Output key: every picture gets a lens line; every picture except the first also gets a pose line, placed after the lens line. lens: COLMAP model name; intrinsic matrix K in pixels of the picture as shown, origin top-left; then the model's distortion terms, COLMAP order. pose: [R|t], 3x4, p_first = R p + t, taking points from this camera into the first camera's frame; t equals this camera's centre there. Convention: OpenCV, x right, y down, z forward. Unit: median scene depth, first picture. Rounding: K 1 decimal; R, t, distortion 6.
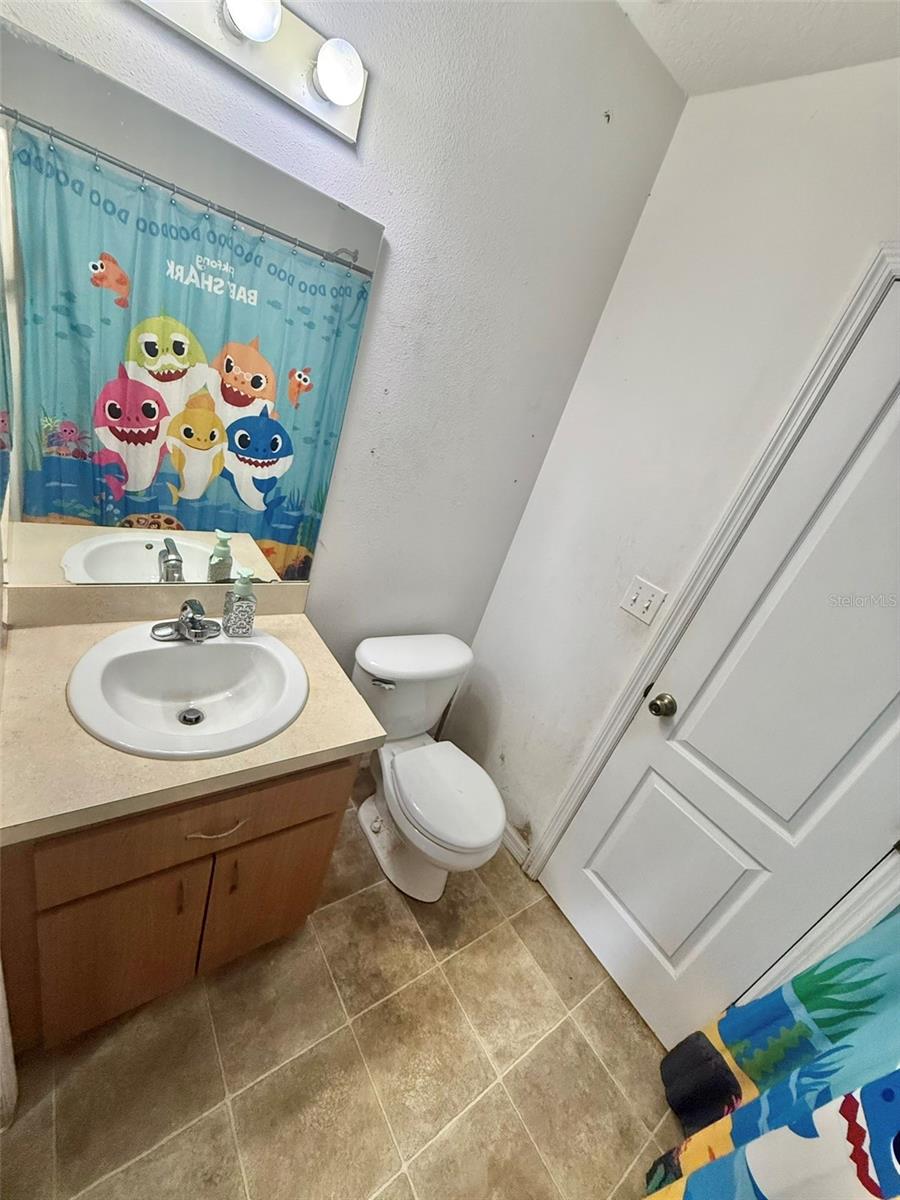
lens RADIAL K [[478.1, 0, 450.0], [0, 478.1, 600.0], [0, 0, 1]] dist [0.001685, -0.000608]
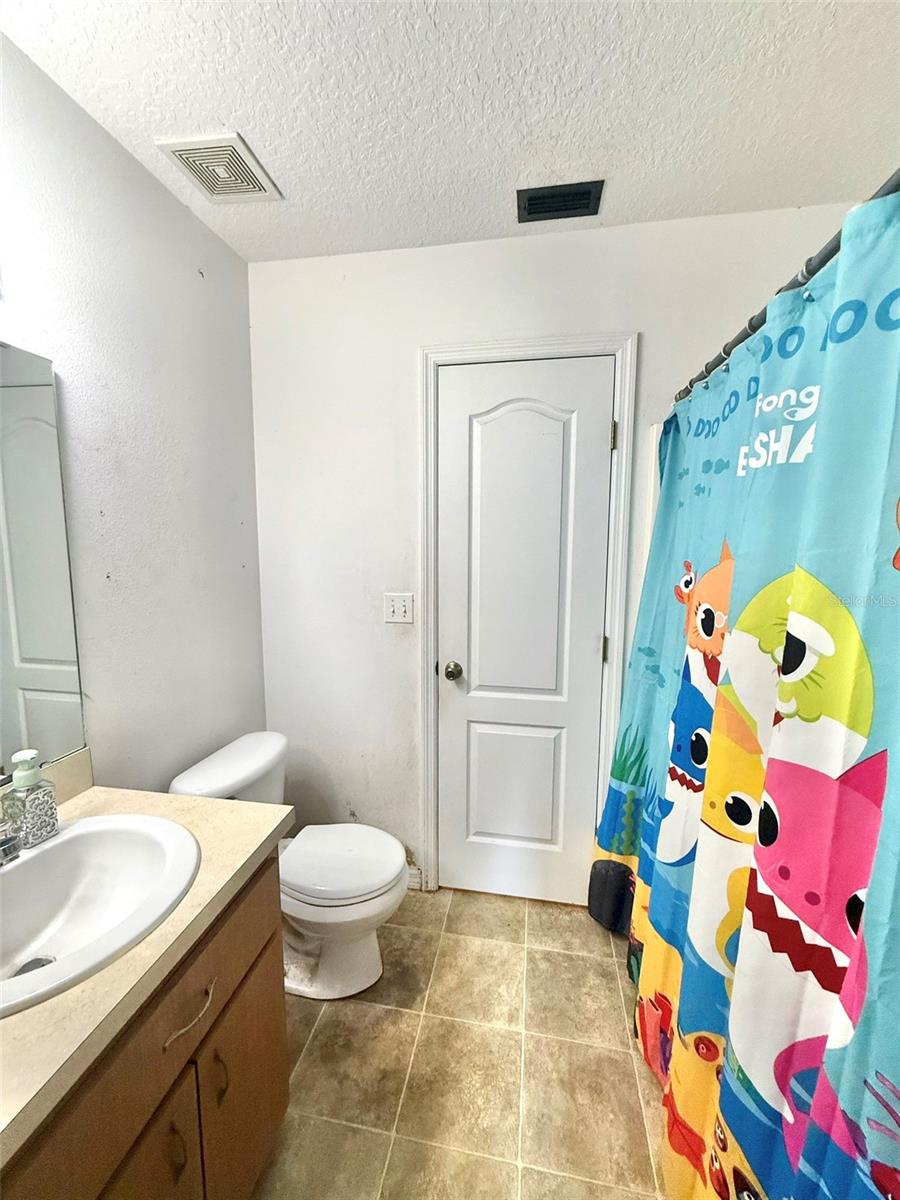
lens RADIAL K [[478.1, 0, 450.0], [0, 478.1, 600.0], [0, 0, 1]] dist [0.001685, -0.000608]
pose [[0.686822, -0.382780, 0.617863, -0.289657], [0.490293, 0.871543, -0.005074, 0.057468], [-0.536552, 0.306419, 0.786269, -0.069526]]
